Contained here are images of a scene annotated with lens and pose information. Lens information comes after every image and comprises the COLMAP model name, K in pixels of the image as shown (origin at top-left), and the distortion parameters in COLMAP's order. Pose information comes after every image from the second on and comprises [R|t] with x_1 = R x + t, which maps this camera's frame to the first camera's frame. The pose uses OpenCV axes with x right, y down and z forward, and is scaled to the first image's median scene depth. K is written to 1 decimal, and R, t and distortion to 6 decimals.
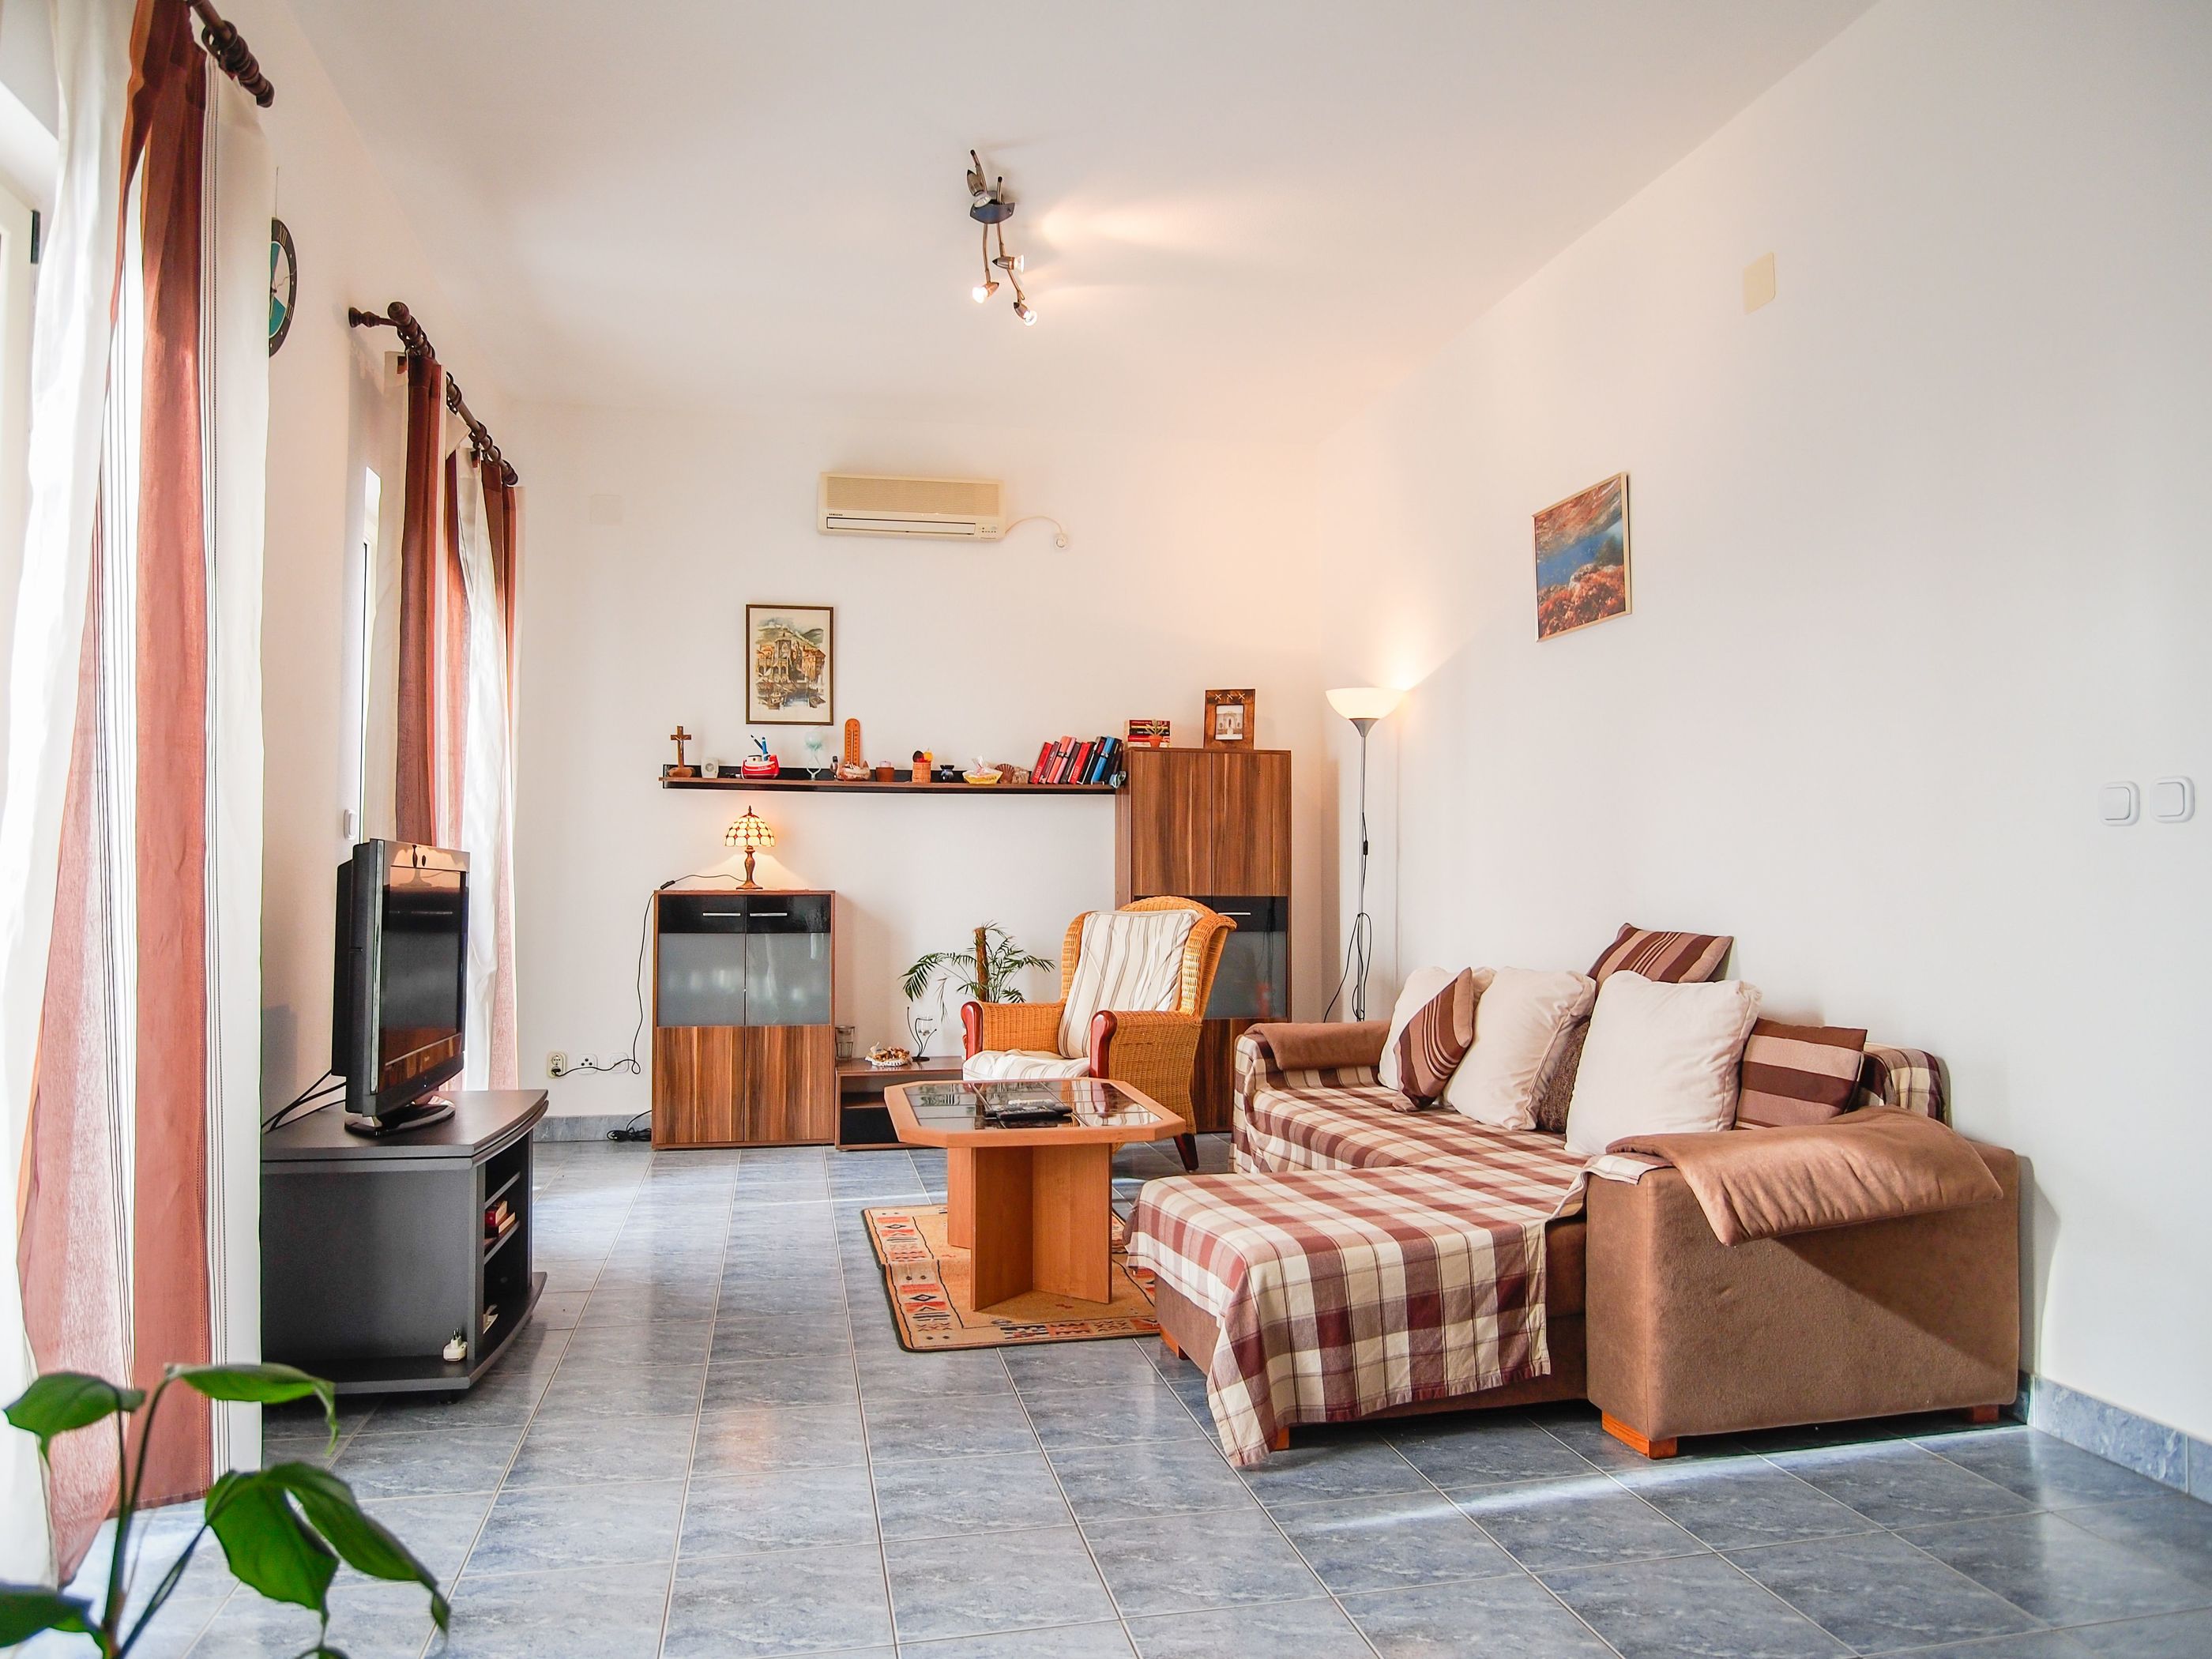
lens RADIAL K [[1420.2, 0, 1106.0], [0, 1420.2, 829.5], [0, 0, 1]] dist [-0.031330, 0.004832]
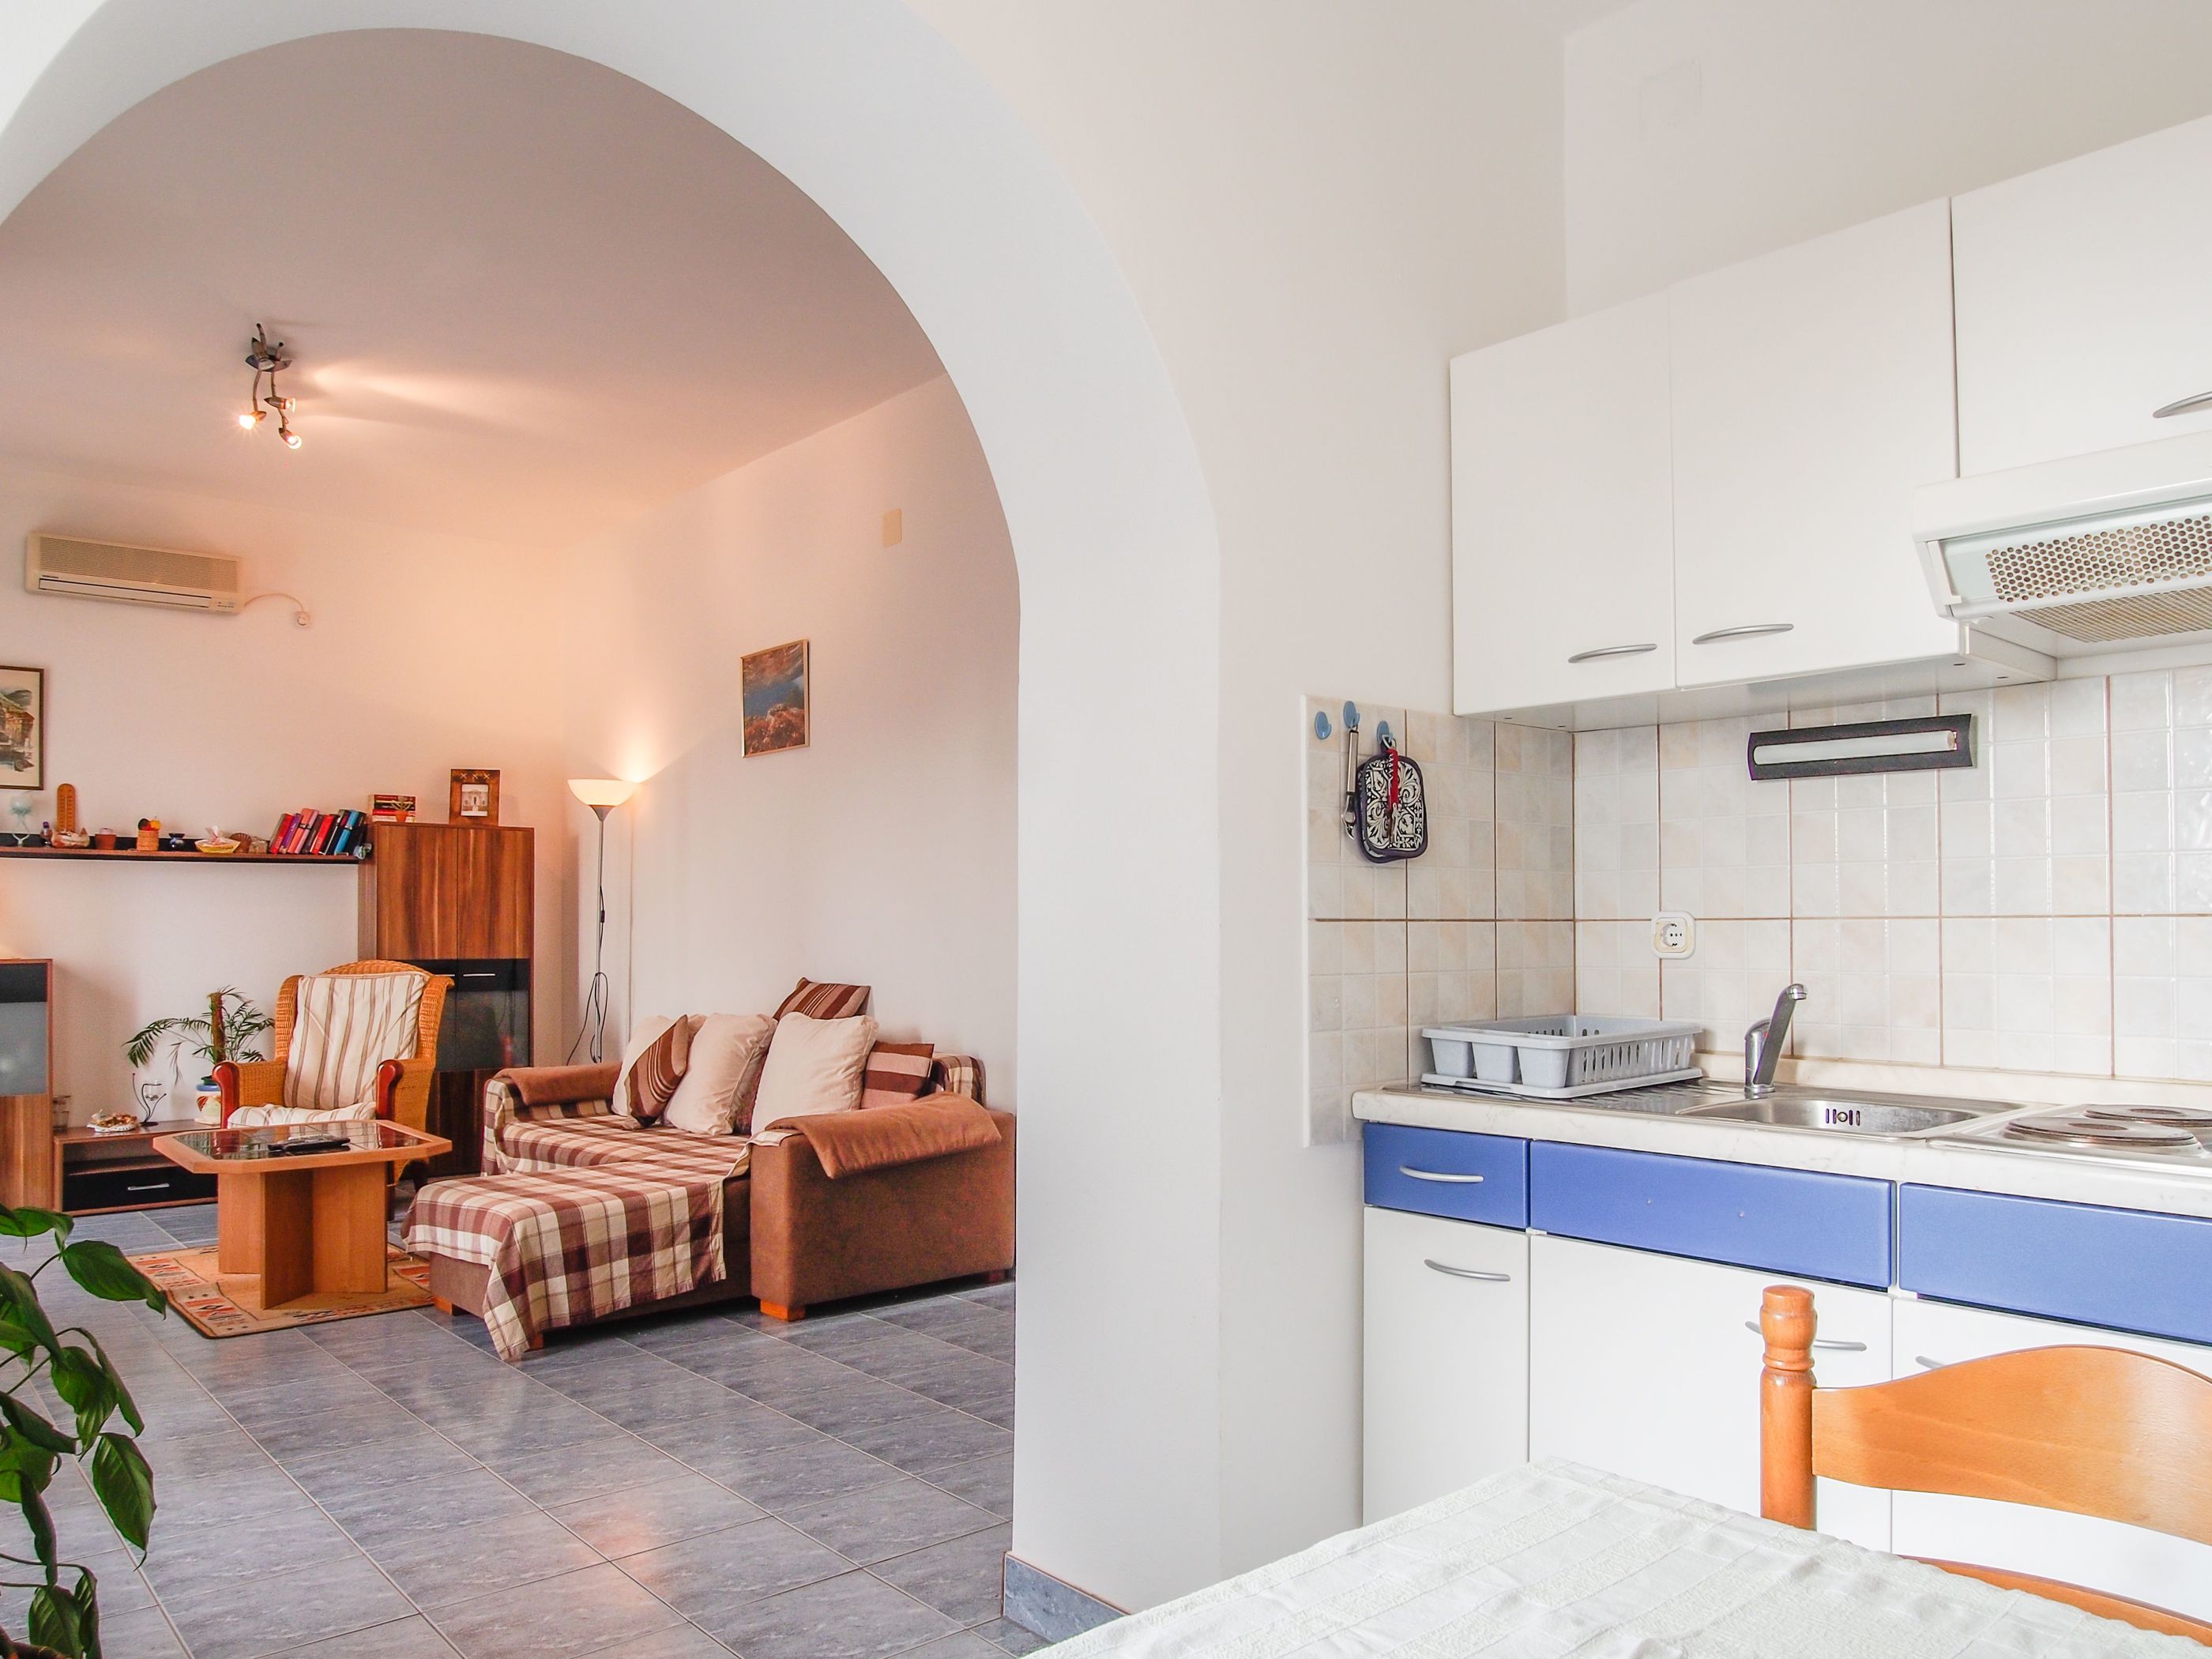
lens RADIAL K [[1514.2, 0, 1134.8], [0, 1514.2, 908.4], [0, 0, 1]] dist [-0.032132, 0.001534]
pose [[0.869253, 0.002306, 0.494361, -0.069839], [-0.012269, 0.999782, 0.016910, -0.028646], [-0.494215, -0.020764, 0.869092, -0.415566]]
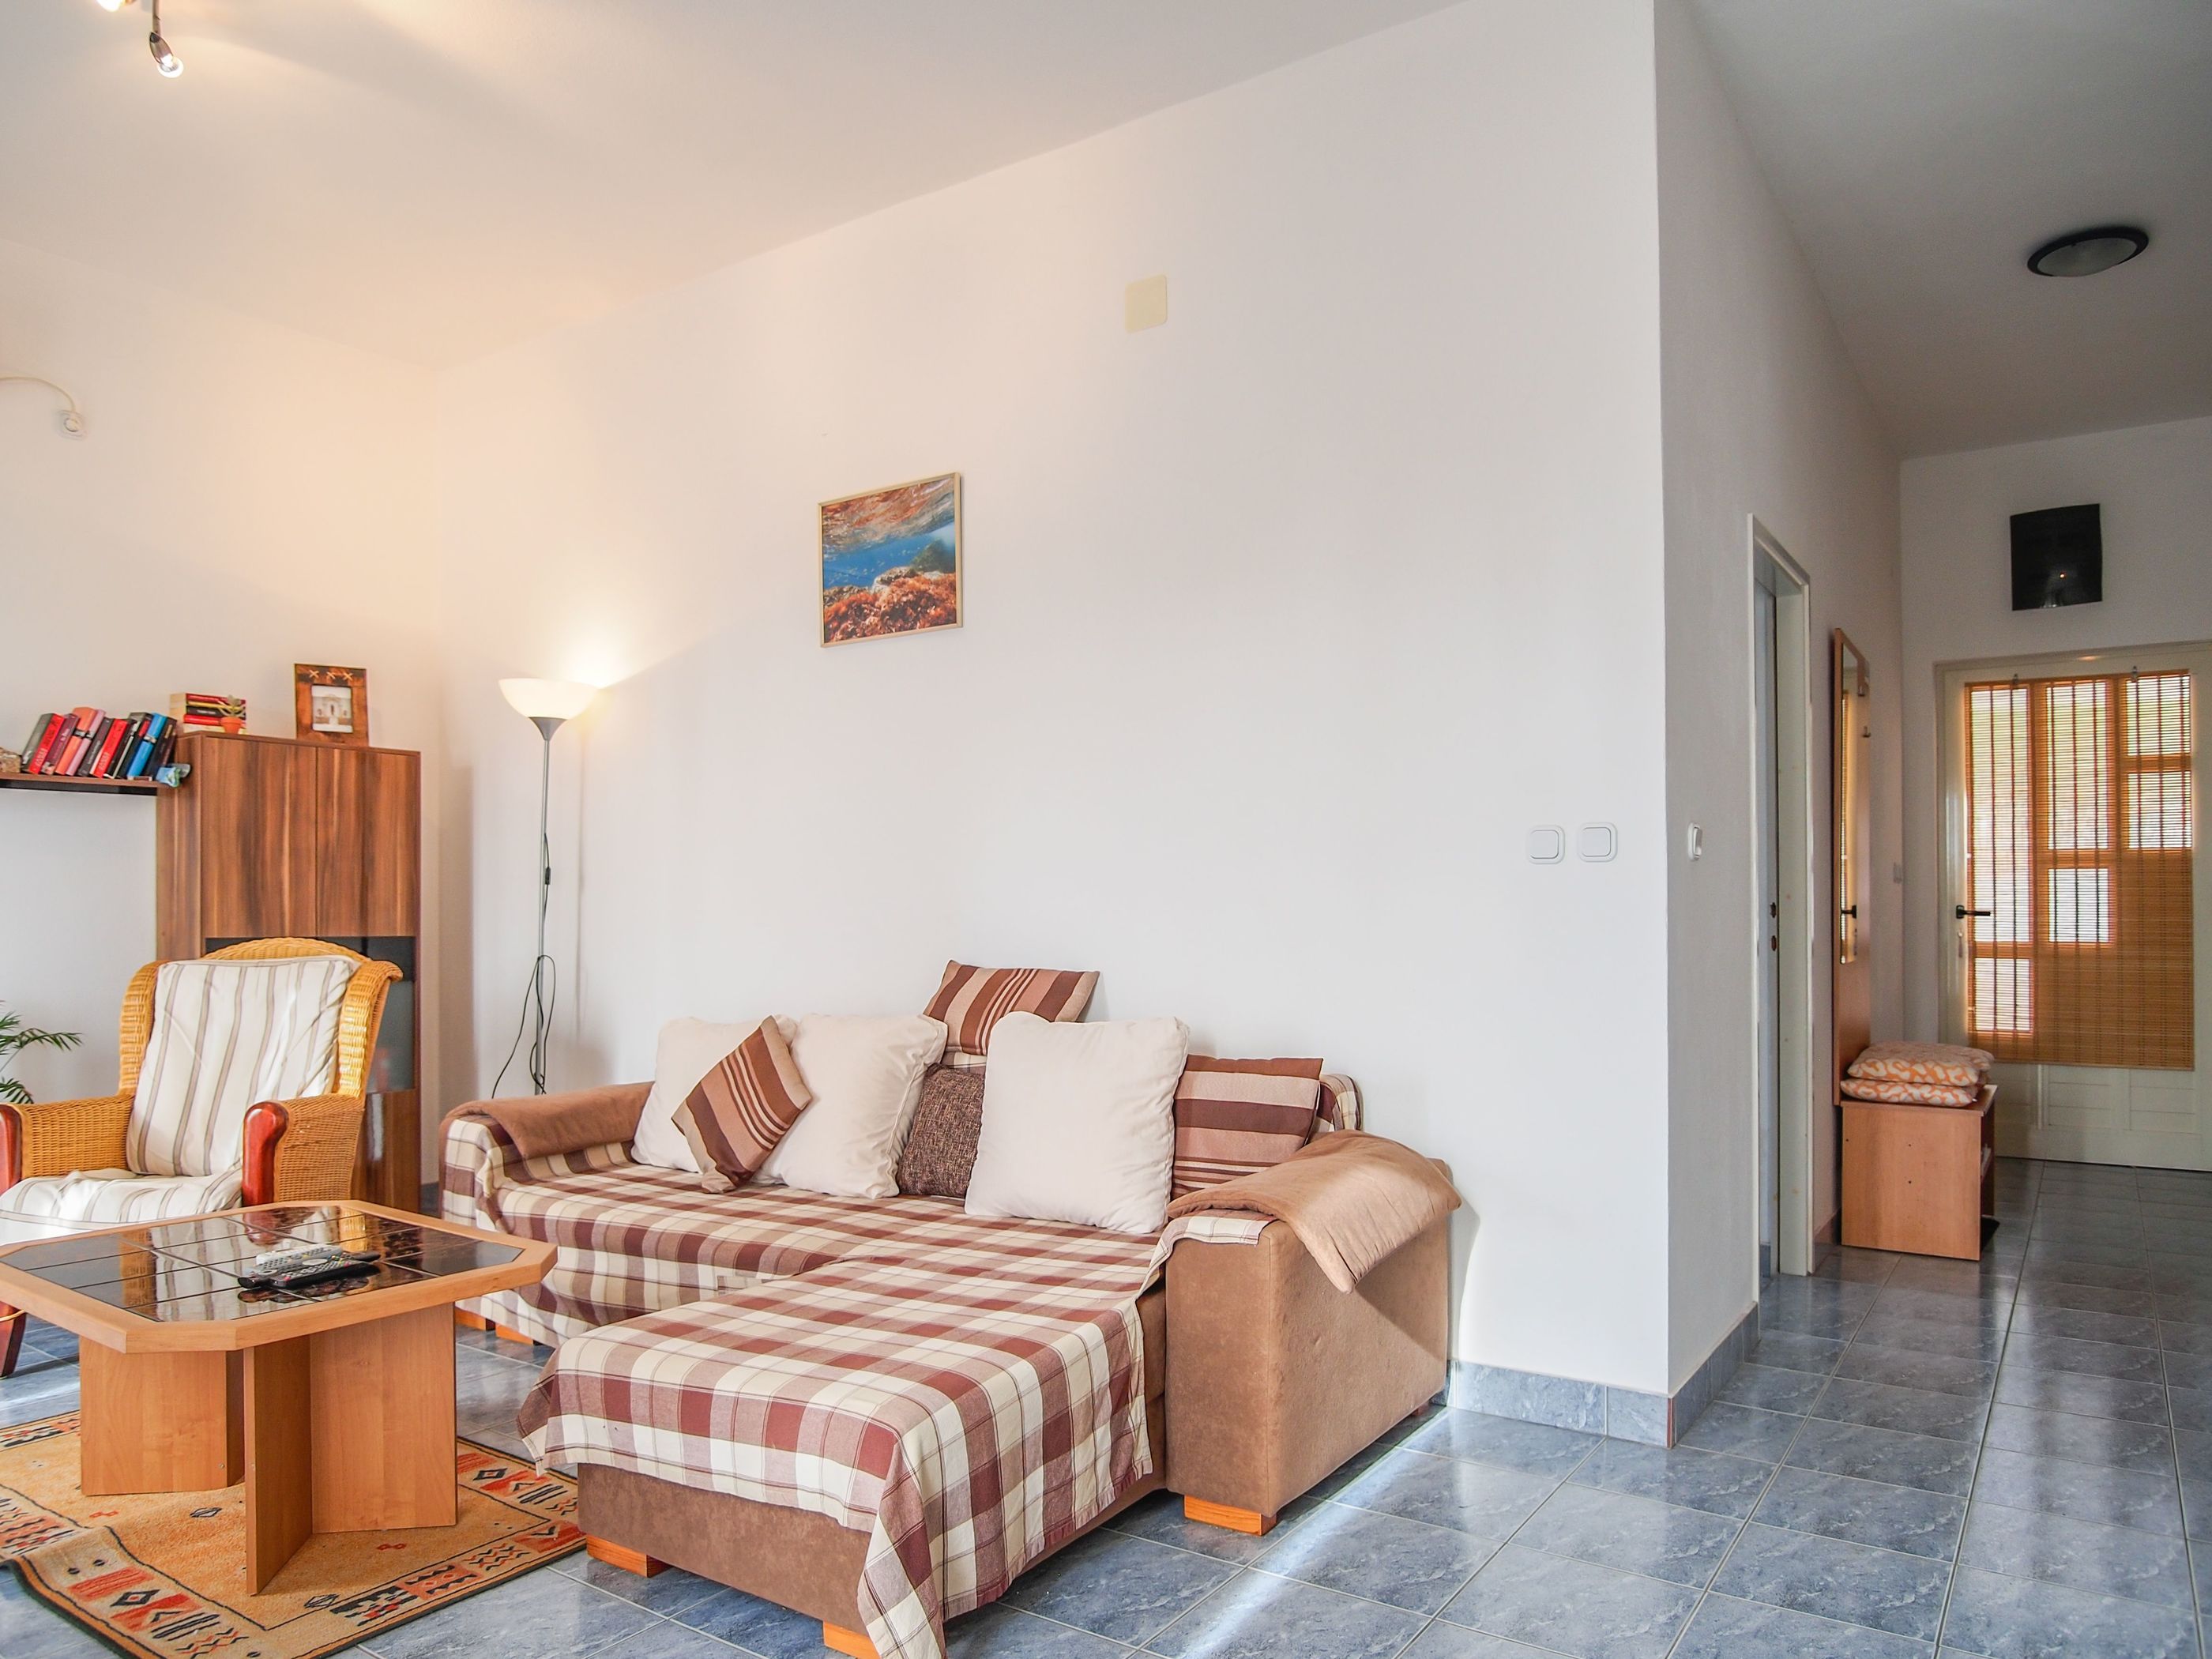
lens RADIAL K [[1446.8, 0, 1072.2], [0, 1446.8, 904.5], [0, 0, 1]] dist [-0.033388, 0.003348]
pose [[0.734635, 0.002277, 0.678459, -0.227925], [-0.021020, 0.999591, 0.019405, 0.009763], [-0.678137, -0.028517, 0.734382, 0.260446]]
